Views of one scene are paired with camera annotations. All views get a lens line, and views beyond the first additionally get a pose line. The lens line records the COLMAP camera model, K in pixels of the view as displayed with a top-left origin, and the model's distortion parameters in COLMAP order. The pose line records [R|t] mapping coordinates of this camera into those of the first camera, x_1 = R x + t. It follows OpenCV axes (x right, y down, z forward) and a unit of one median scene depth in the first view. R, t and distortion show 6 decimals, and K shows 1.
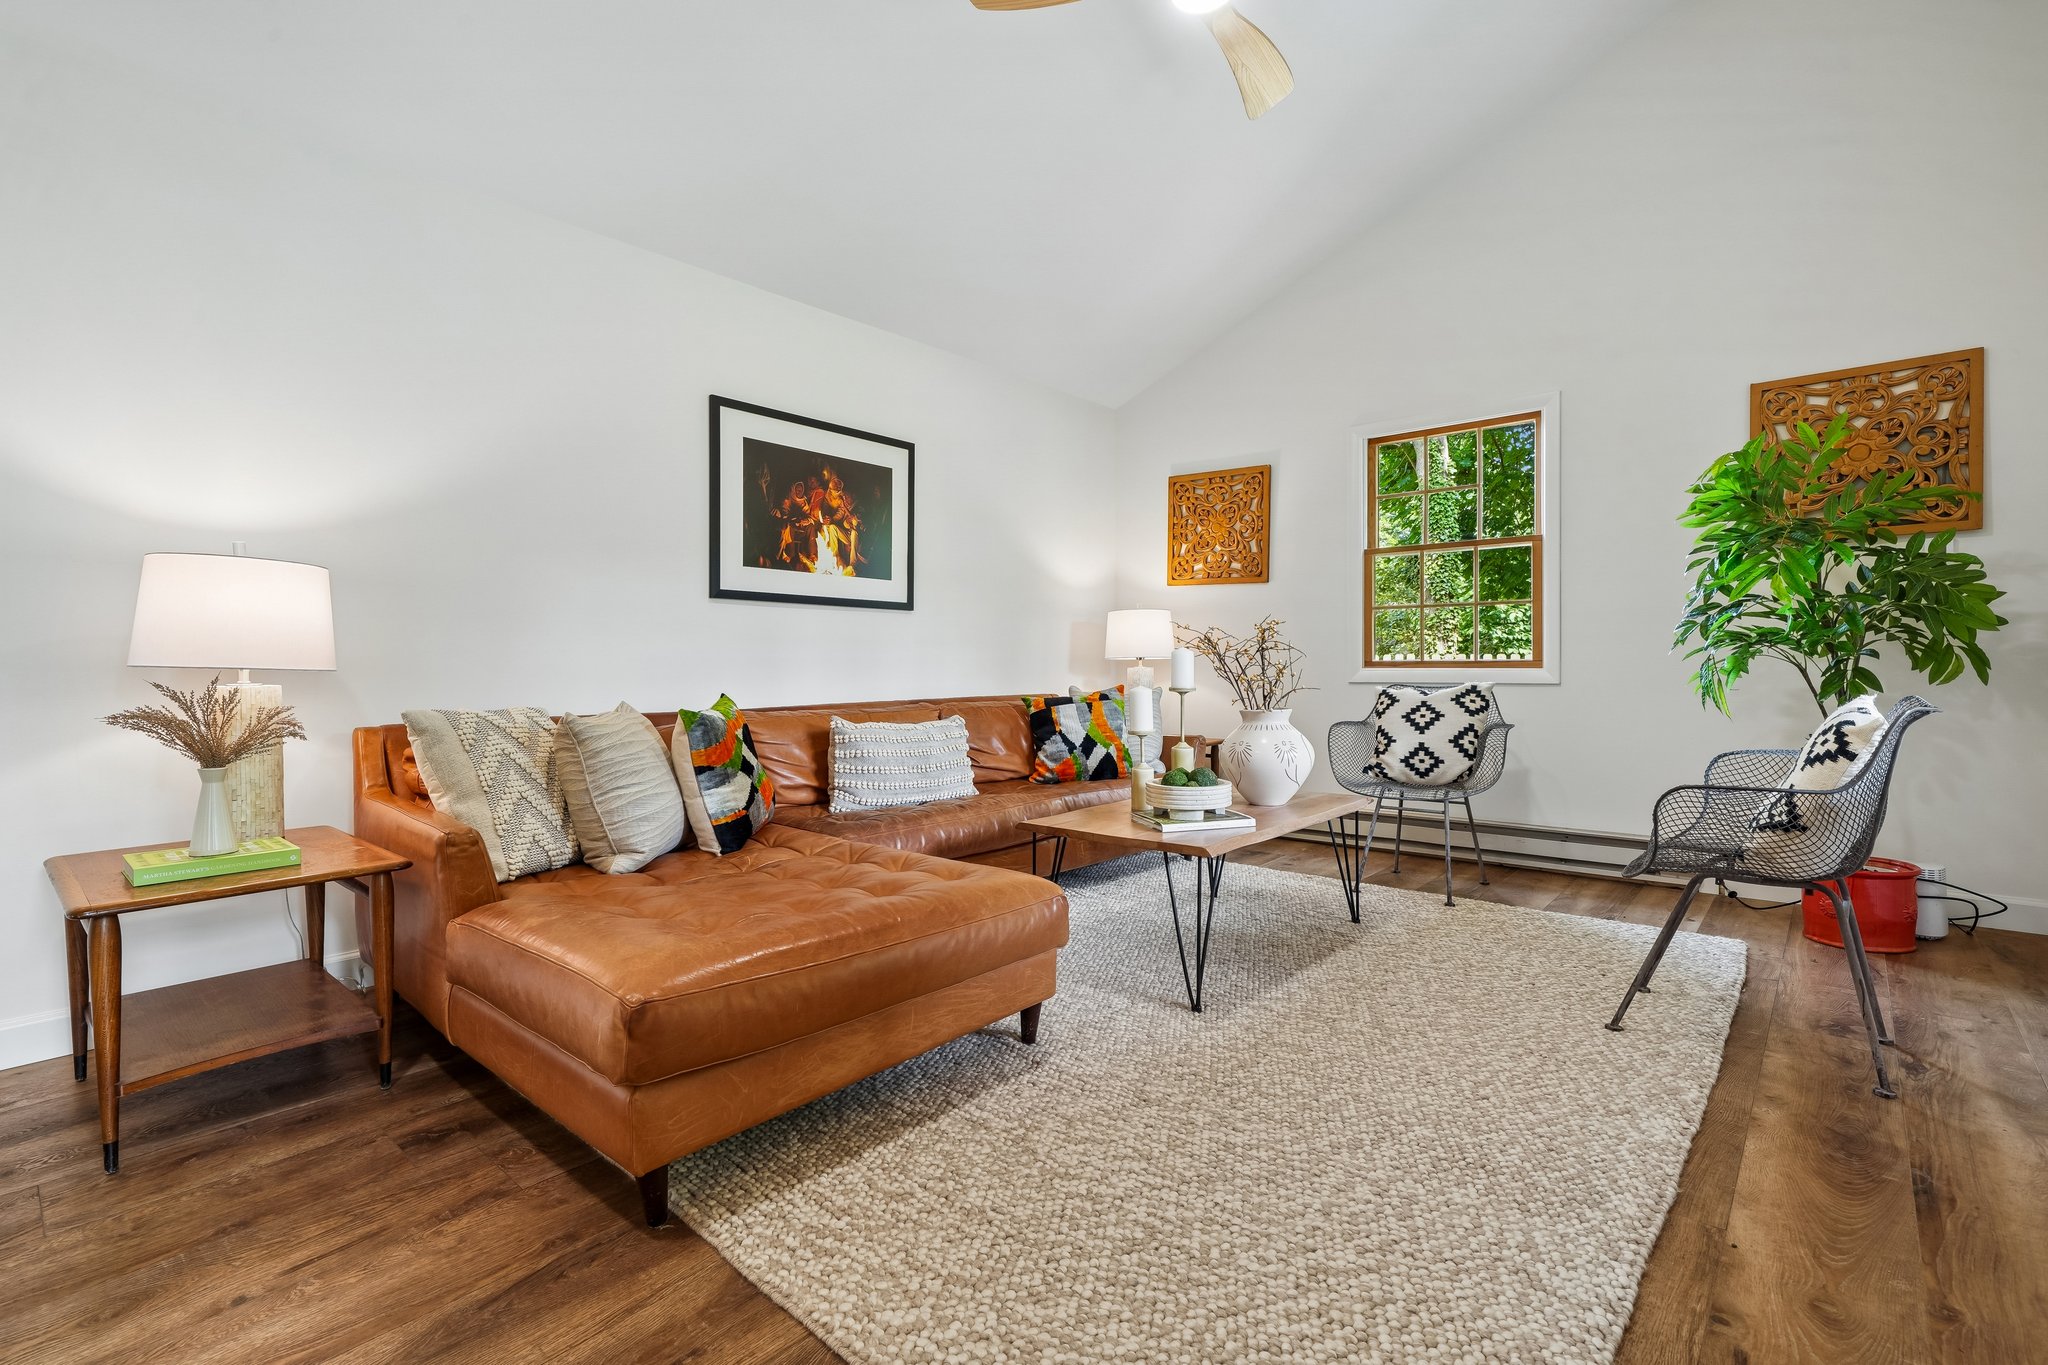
lens RADIAL K [[924.4, 0, 1017.2], [0, 924.4, 684.5], [0, 0, 1]] dist [0.003098, 0.000420]
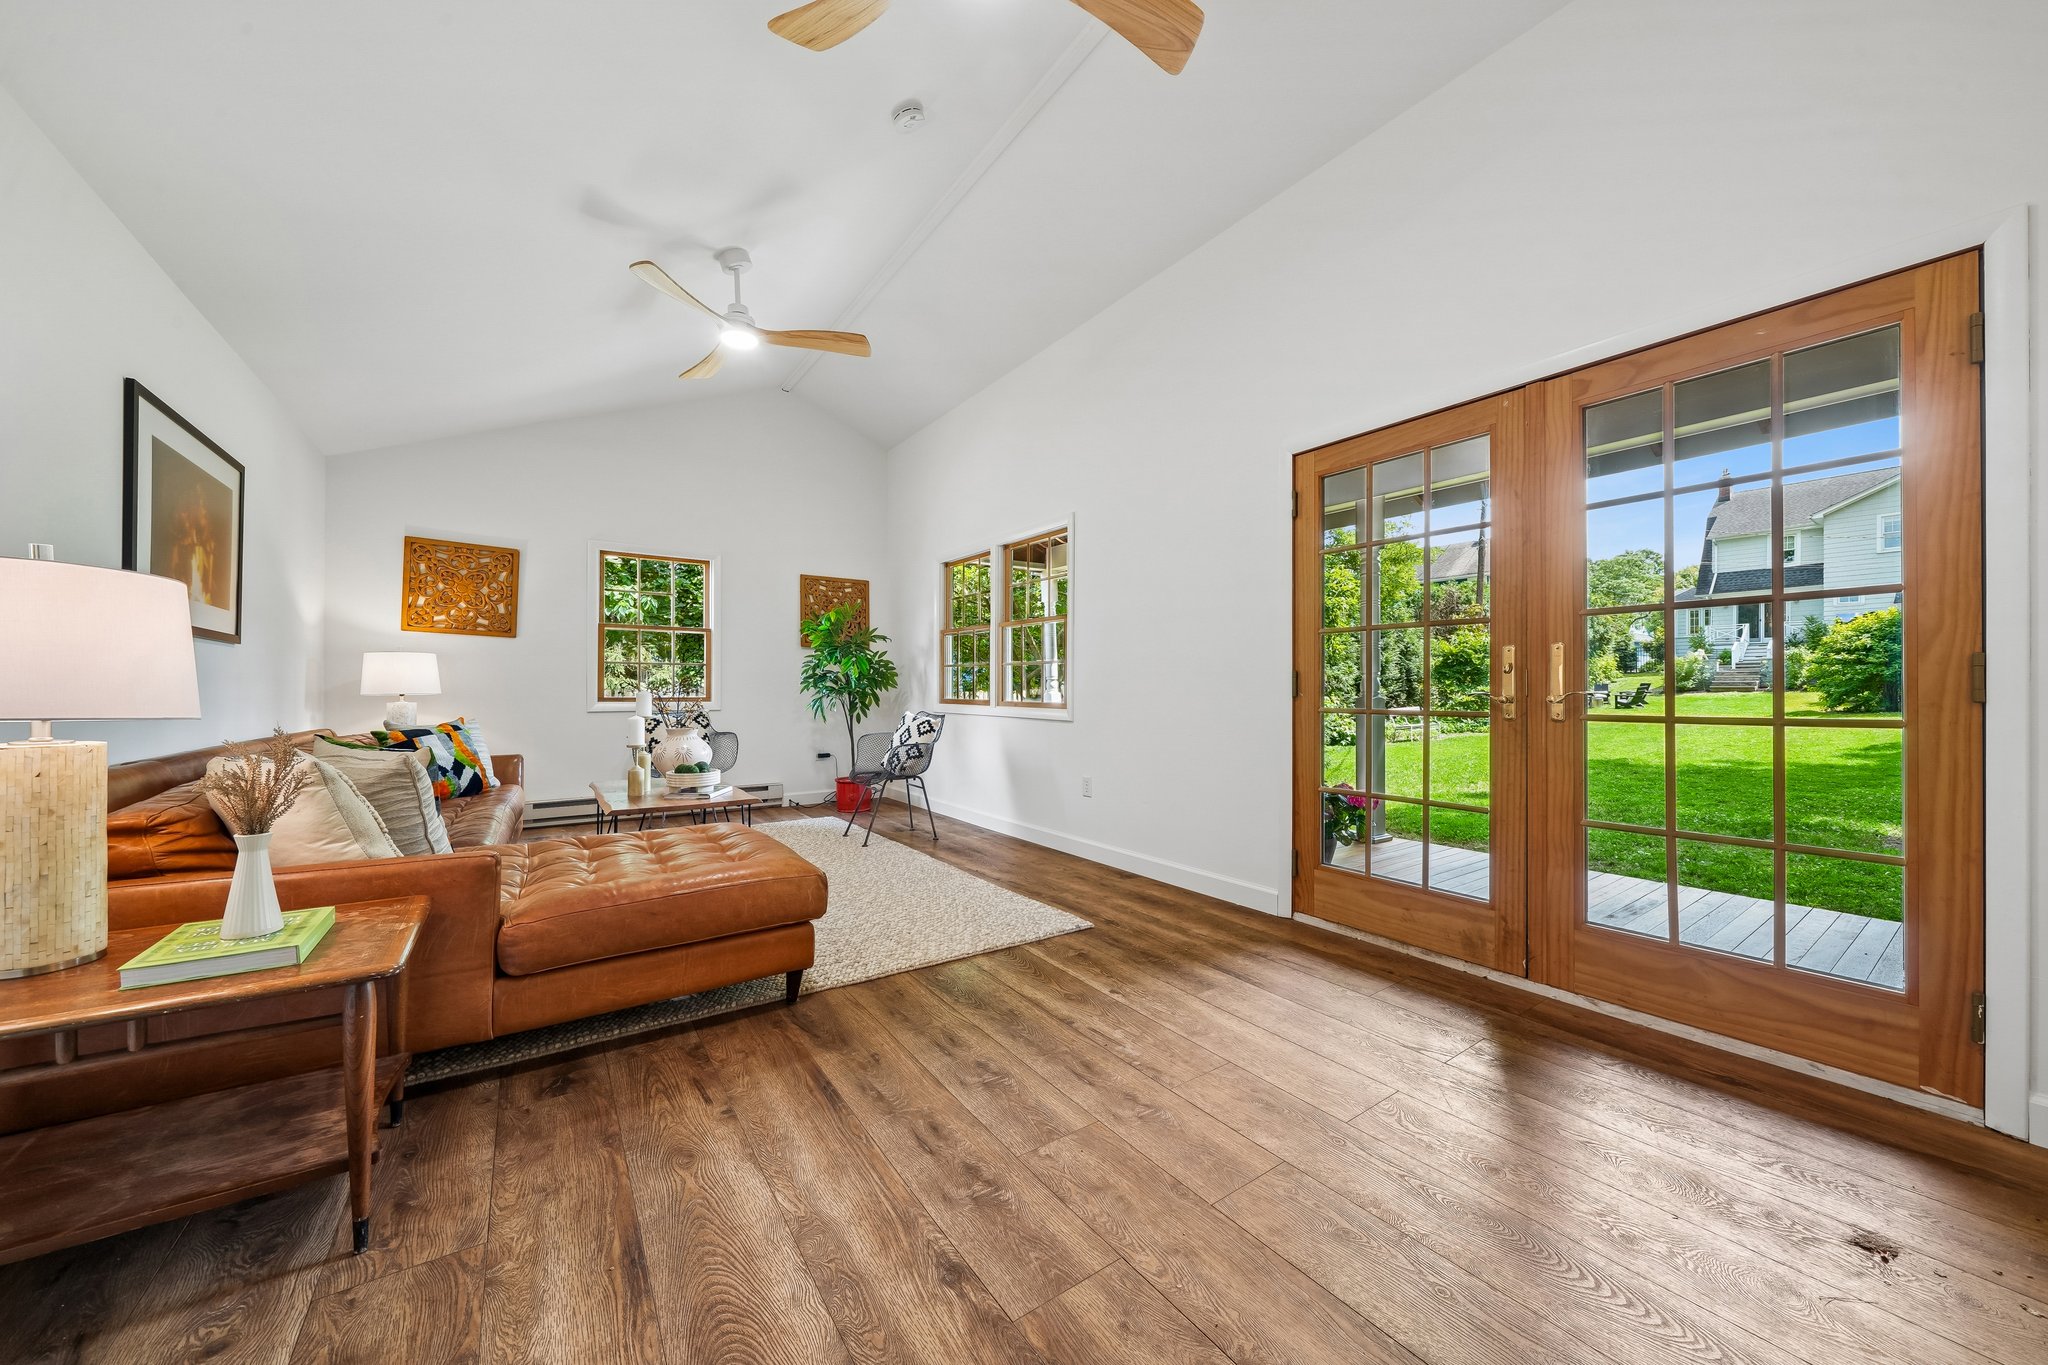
lens RADIAL K [[713.4, 0, 1016.3], [0, 713.4, 686.0], [0, 0, 1]] dist [-0.008654, 0.000510]
pose [[0.245402, 0.015209, 0.969302, -0.640022], [0.017829, 0.999637, -0.020199, -0.009143], [-0.969257, 0.022239, 0.245042, 0.070451]]
